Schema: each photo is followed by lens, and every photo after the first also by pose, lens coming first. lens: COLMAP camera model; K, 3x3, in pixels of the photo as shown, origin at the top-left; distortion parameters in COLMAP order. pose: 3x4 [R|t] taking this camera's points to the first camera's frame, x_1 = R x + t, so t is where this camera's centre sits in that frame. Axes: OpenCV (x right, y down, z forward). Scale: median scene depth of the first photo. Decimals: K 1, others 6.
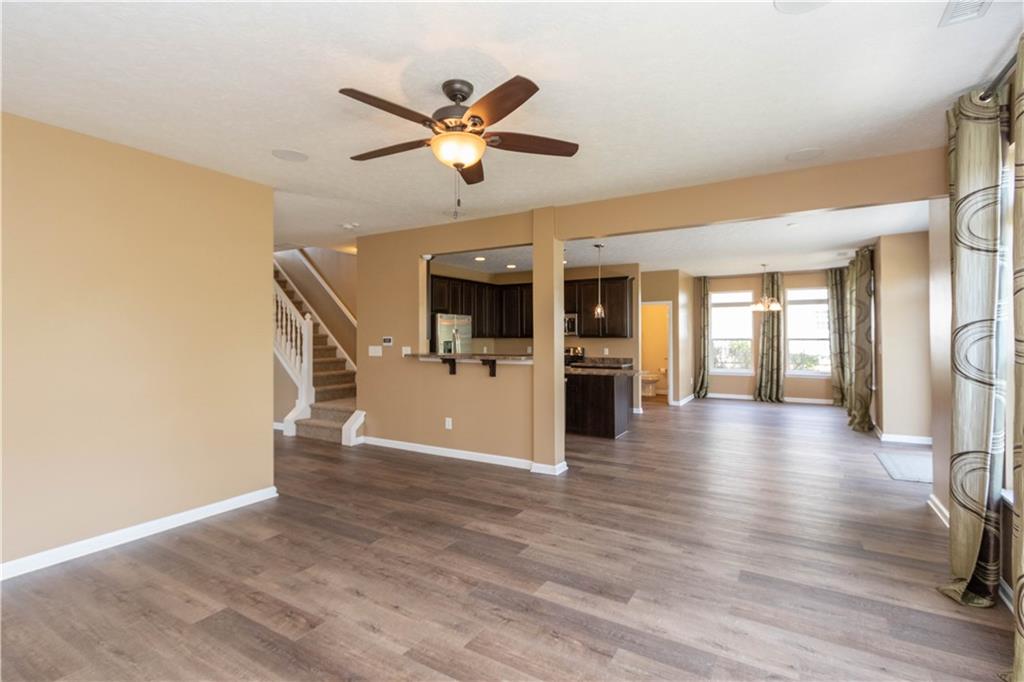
lens RADIAL K [[479.9, 0, 507.6], [0, 479.9, 337.8], [0, 0, 1]] dist [0.007845, 0.000916]
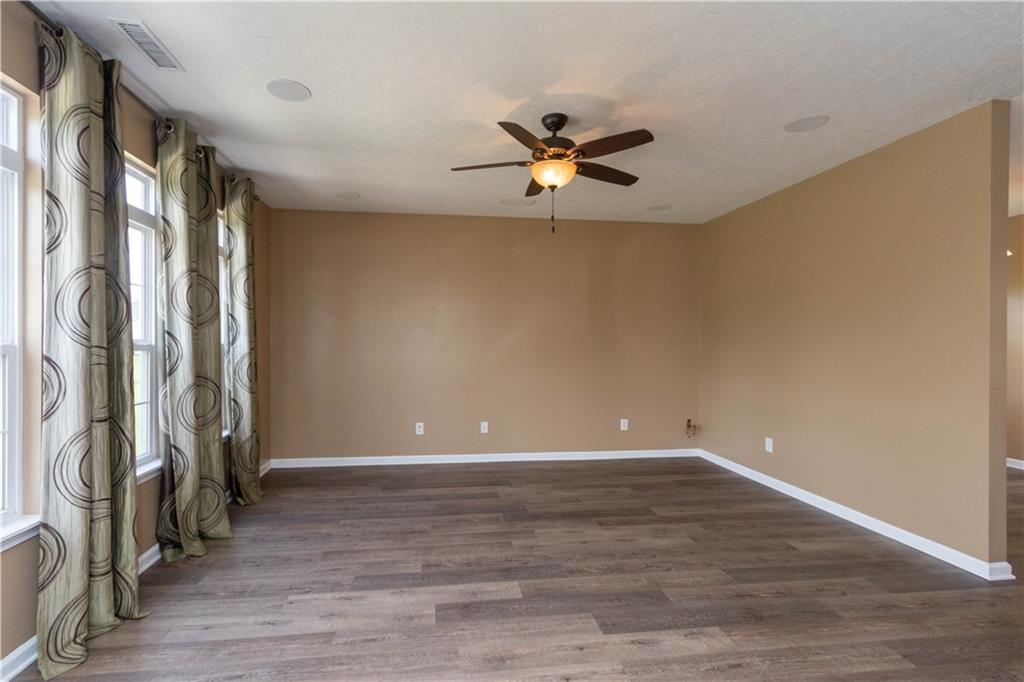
lens RADIAL K [[479.9, 0, 509.5], [0, 479.9, 344.2], [0, 0, 1]] dist [0.007845, 0.000916]
pose [[-0.758821, 0.000540, -0.651299, 0.731073], [-0.004268, 0.999974, 0.005802, 0.006461], [0.651285, 0.007182, -0.758799, 1.735526]]
